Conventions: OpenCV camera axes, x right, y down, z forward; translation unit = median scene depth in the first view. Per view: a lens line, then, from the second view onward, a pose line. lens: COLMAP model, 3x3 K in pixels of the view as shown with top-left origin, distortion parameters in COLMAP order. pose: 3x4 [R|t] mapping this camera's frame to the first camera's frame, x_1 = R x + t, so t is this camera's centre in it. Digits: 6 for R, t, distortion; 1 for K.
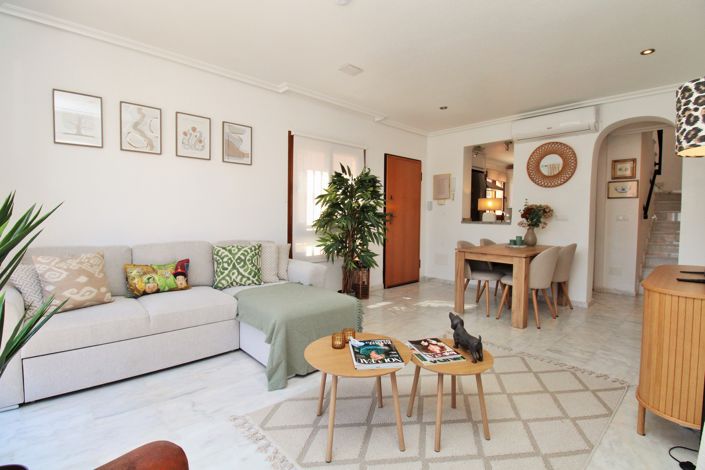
lens RADIAL K [[334.3, 0, 353.3], [0, 334.3, 230.4], [0, 0, 1]] dist [0.004264, -0.015637]
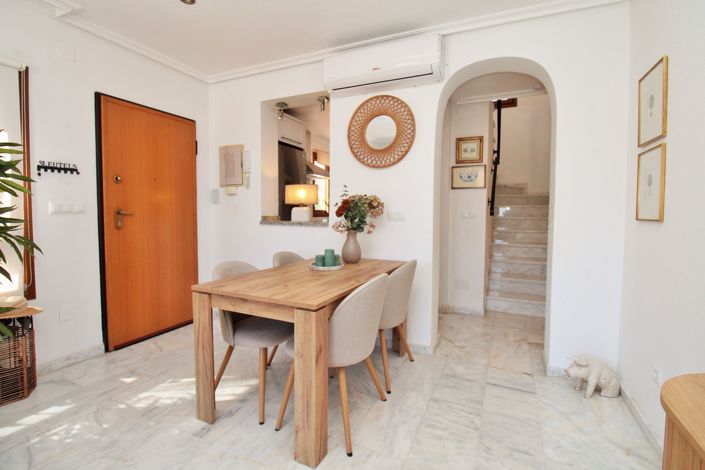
lens RADIAL K [[327.5, 0, 351.9], [0, 327.5, 227.8], [0, 0, 1]] dist [0.002674, -0.012610]
pose [[0.925324, -0.022861, 0.378487, 0.282299], [0.018729, 0.999718, 0.014596, -0.023647], [-0.378714, -0.006417, 0.925492, 0.414736]]
